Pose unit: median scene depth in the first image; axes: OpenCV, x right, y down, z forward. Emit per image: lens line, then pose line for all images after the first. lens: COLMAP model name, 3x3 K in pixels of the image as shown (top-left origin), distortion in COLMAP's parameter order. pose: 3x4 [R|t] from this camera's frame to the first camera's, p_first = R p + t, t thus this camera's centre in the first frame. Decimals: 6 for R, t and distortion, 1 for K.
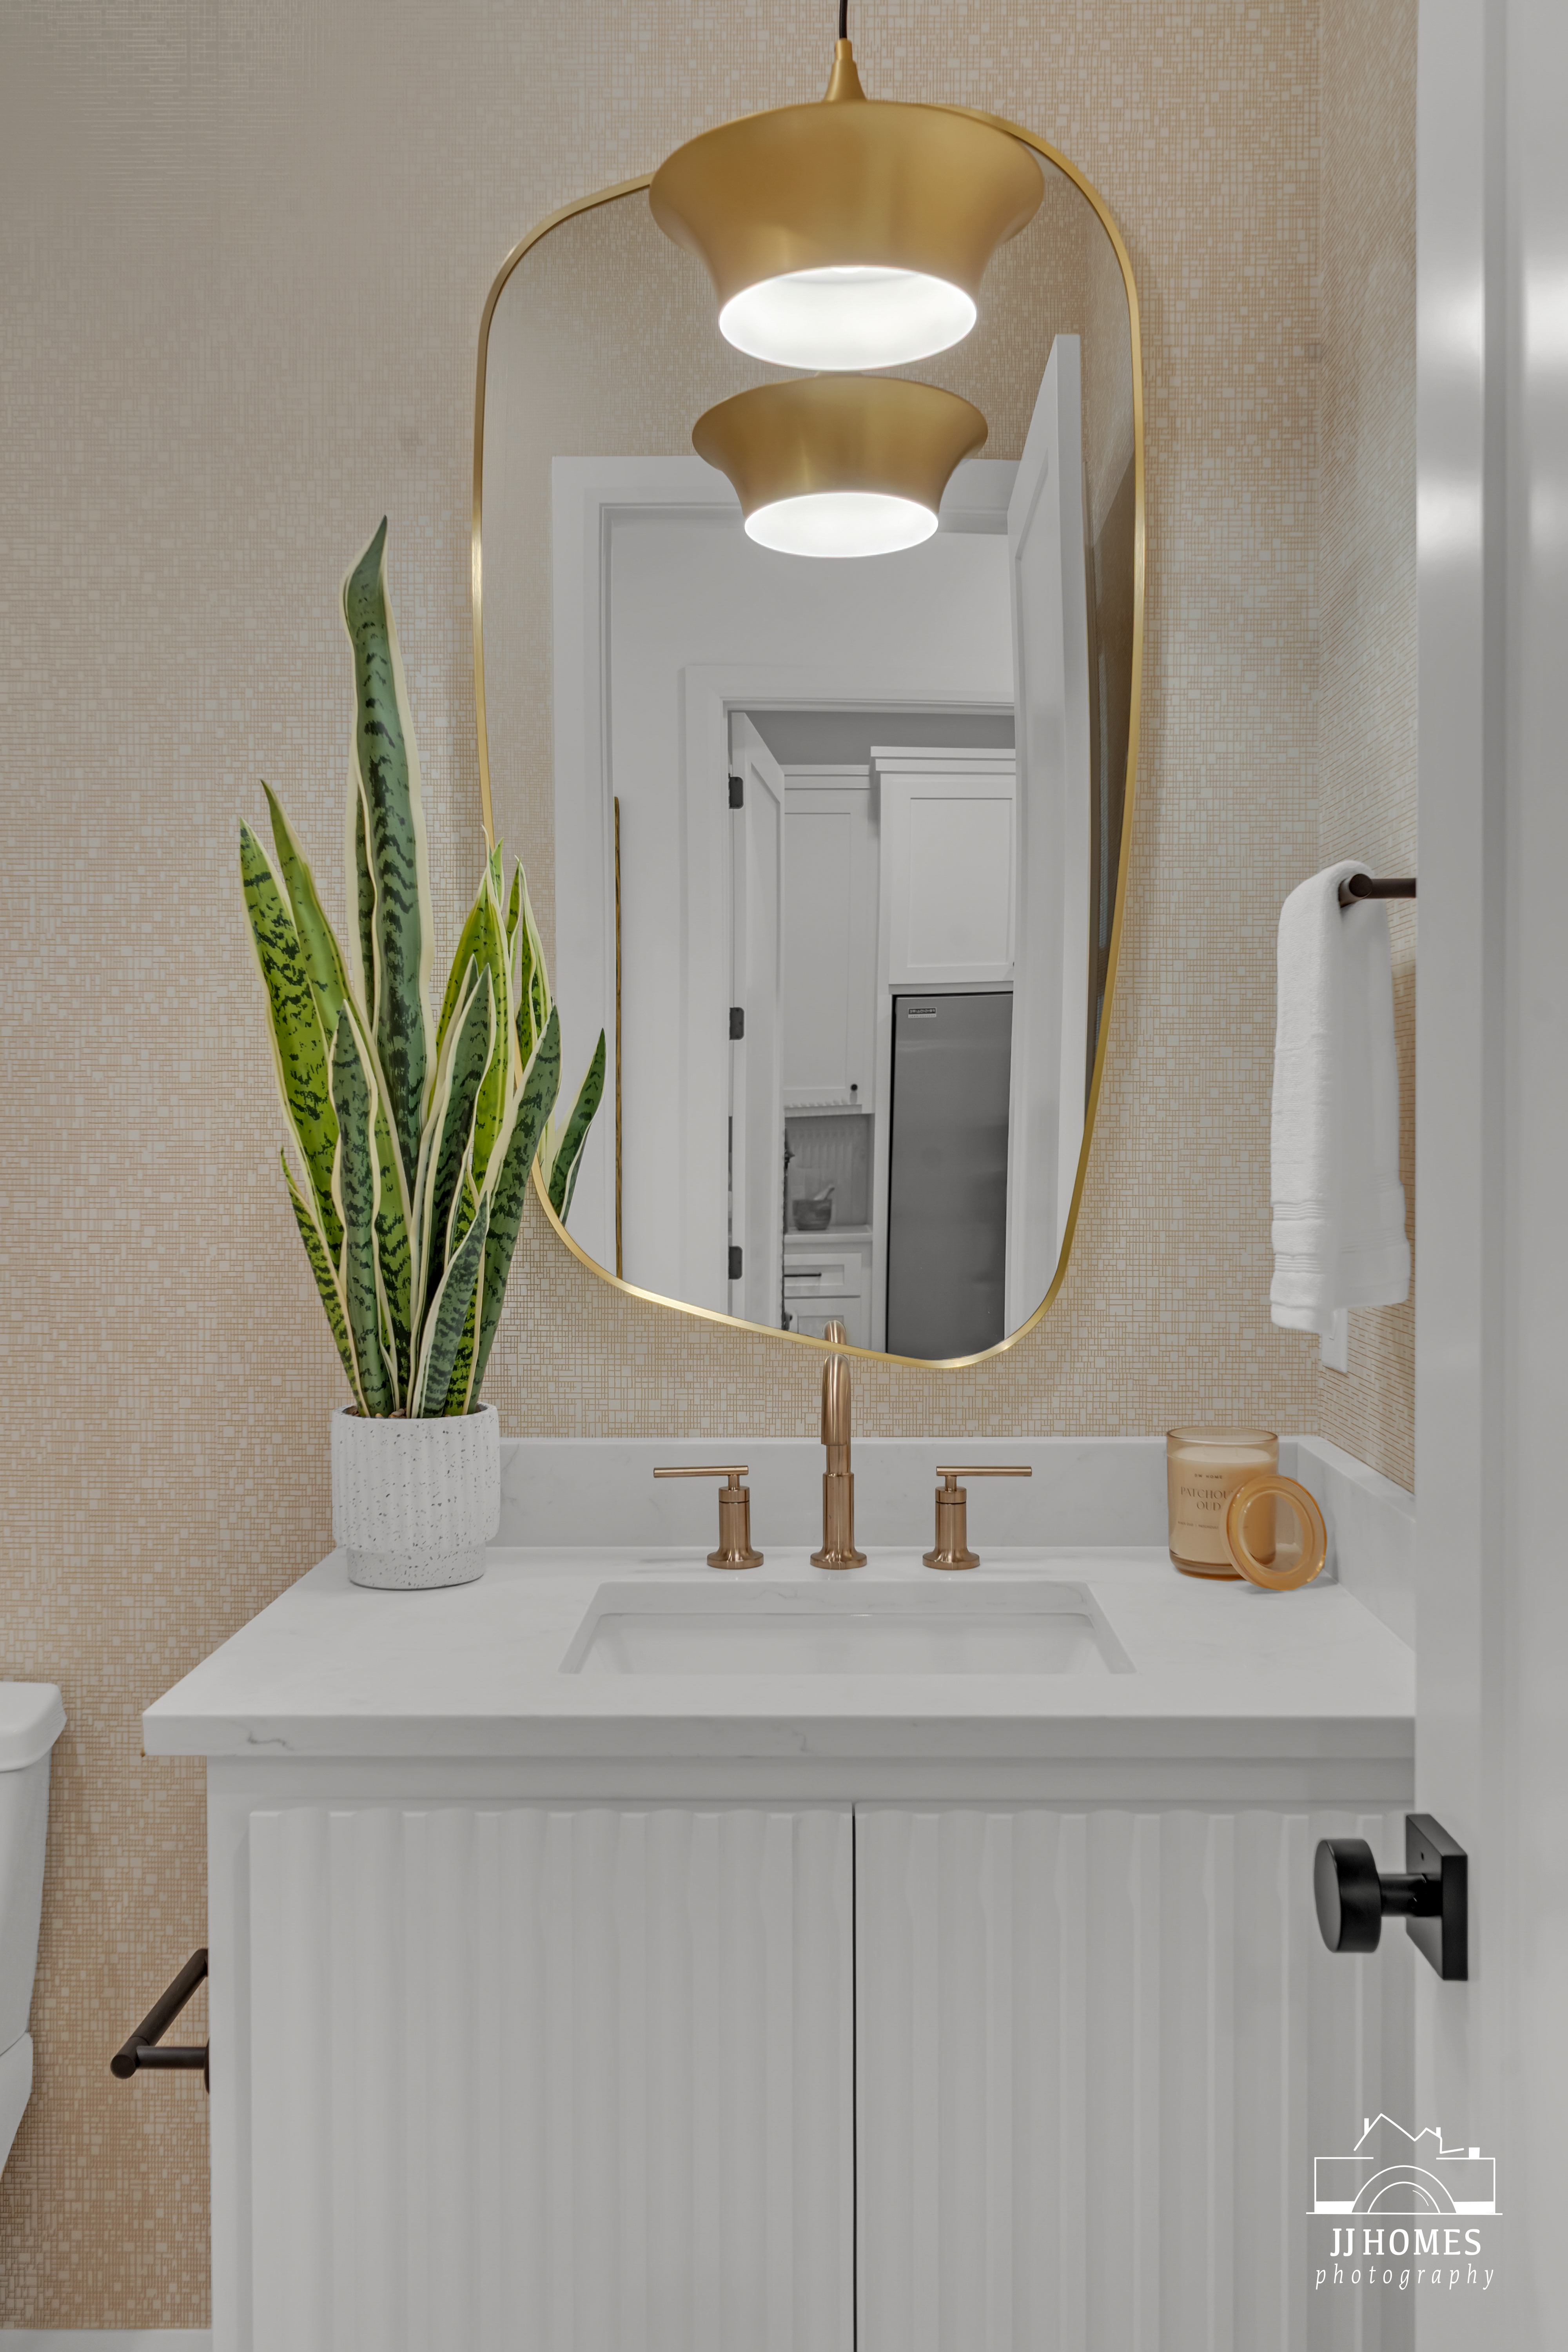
lens RADIAL K [[1898.4, 0, 784.0], [0, 1898.4, 1176.0], [0, 0, 1]] dist [-0.011291, 0.003314]
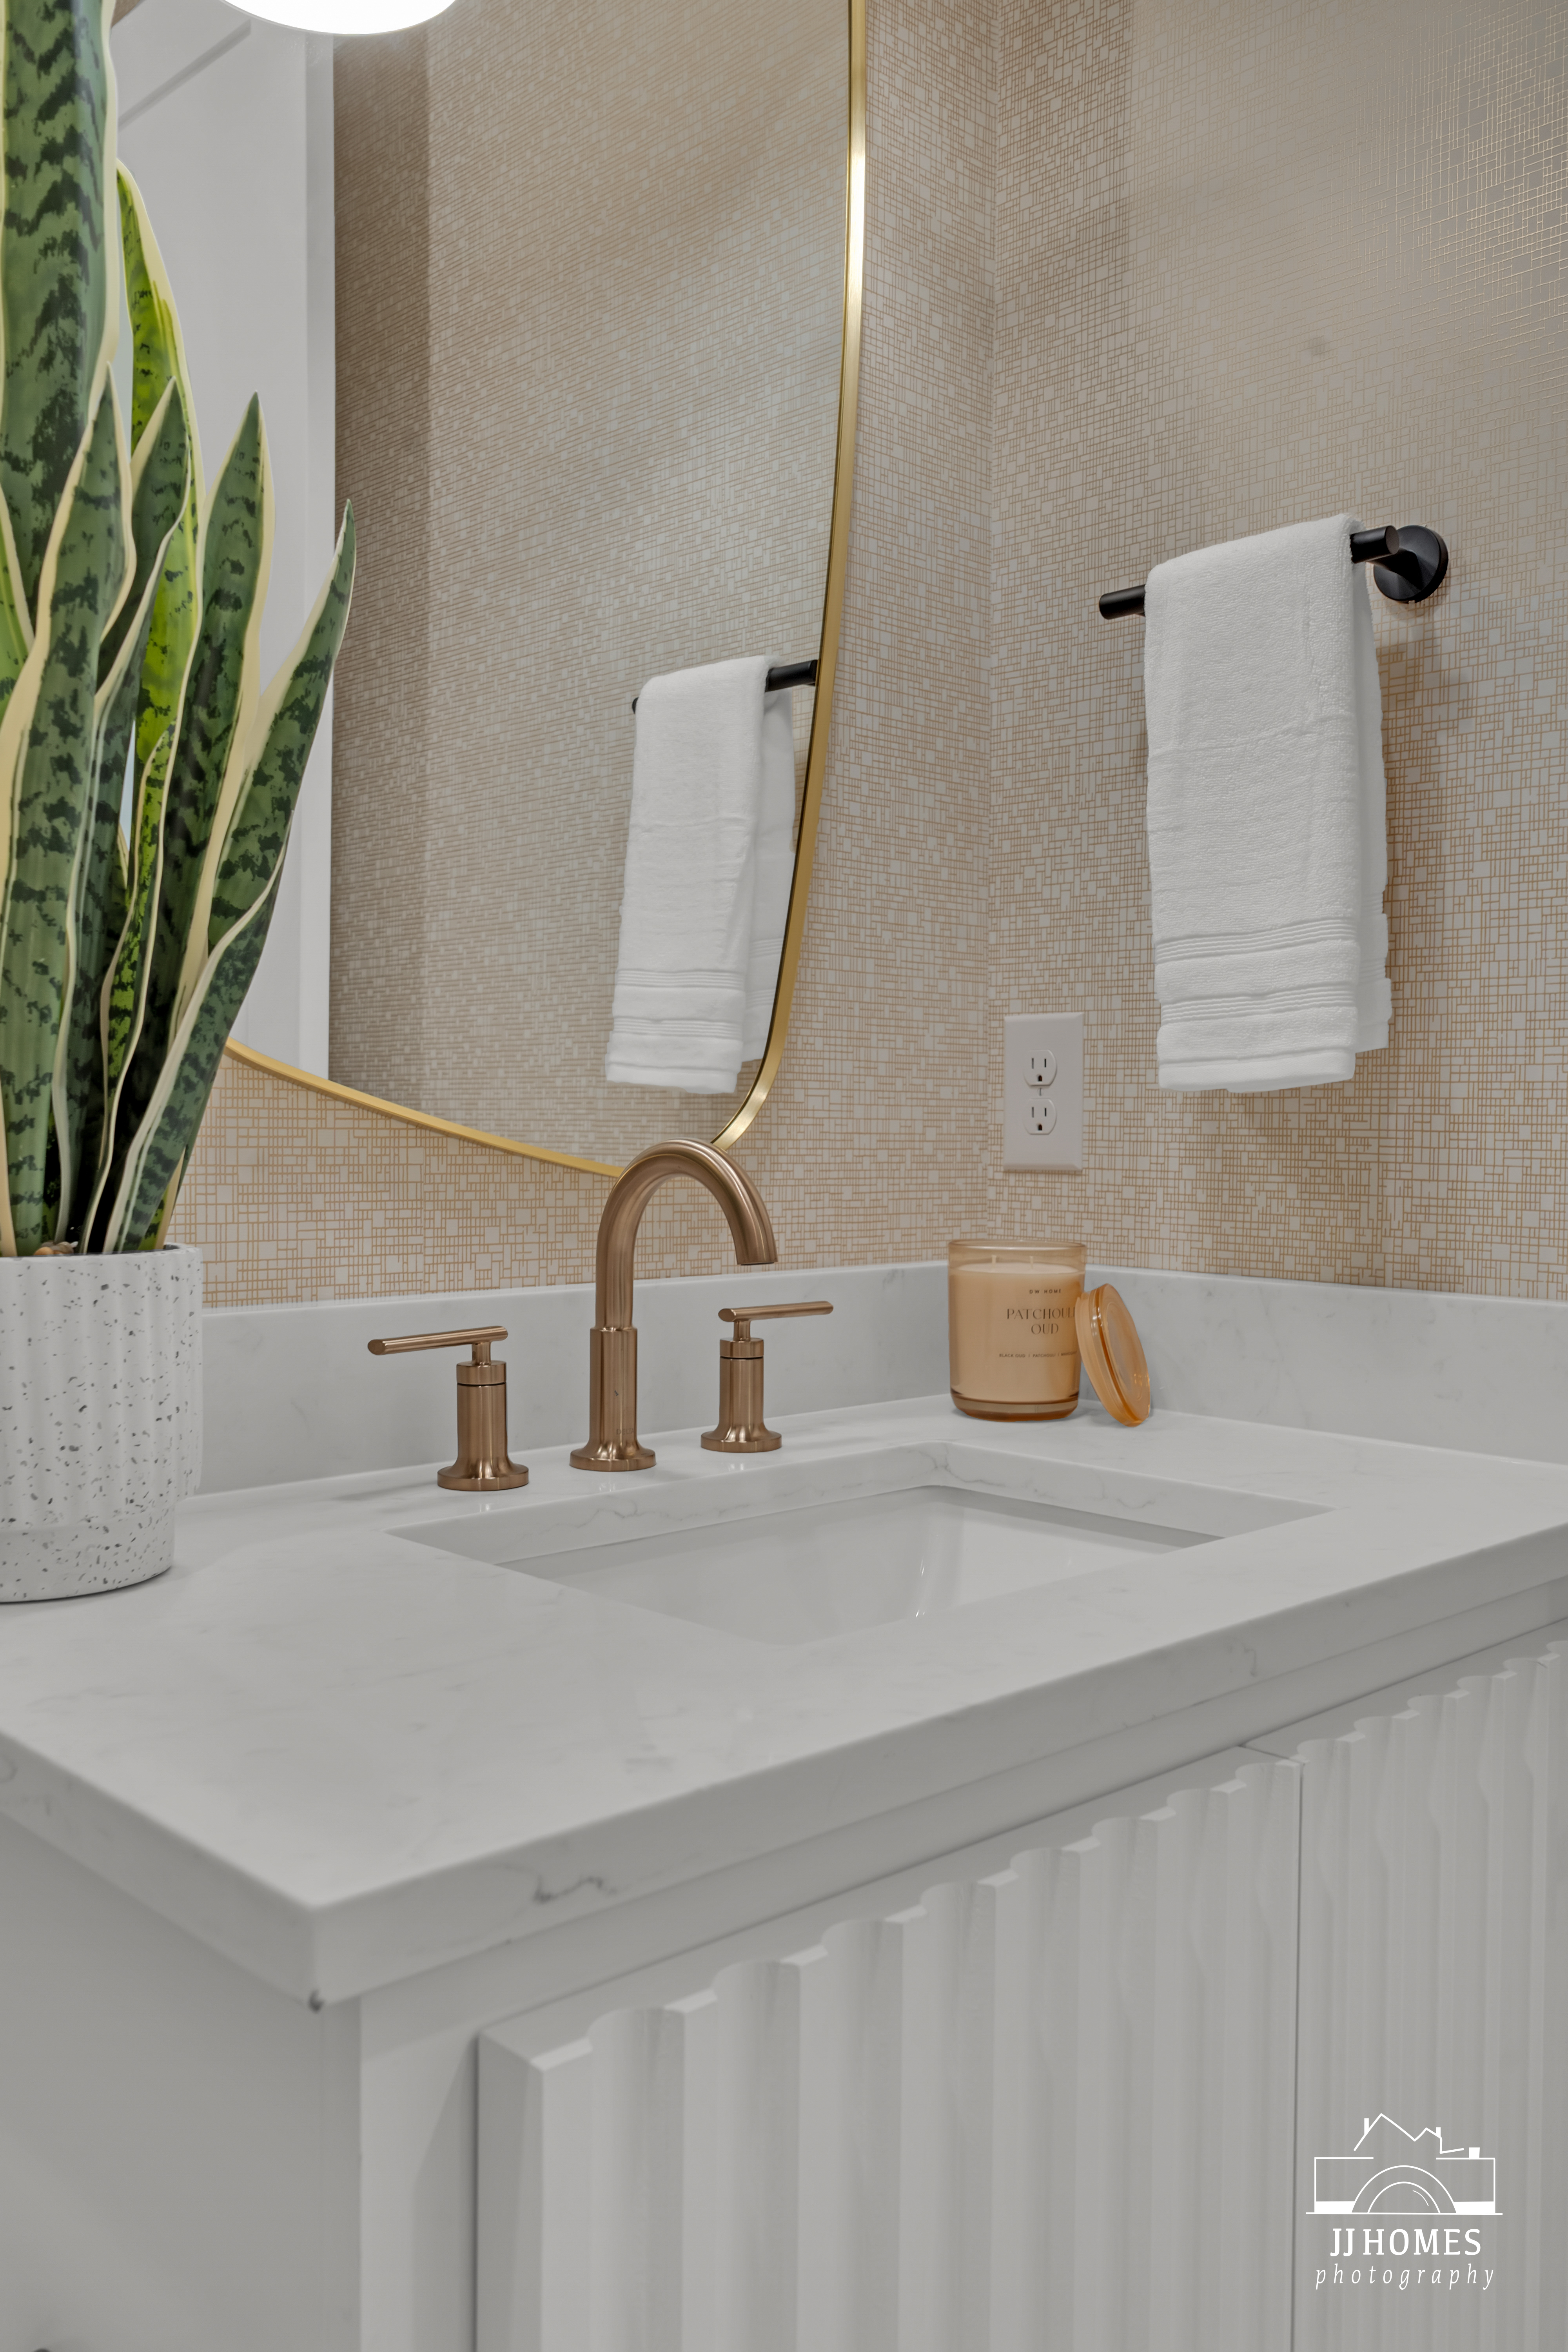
lens RADIAL K [[1942.4, 0, 784.0], [0, 1942.4, 1176.0], [0, 0, 1]] dist [-0.016353, 0.007744]
pose [[0.721605, -0.012556, 0.692191, -0.397861], [0.000250, 0.999840, 0.017876, 0.091343], [-0.692305, -0.012727, 0.721493, 0.469826]]
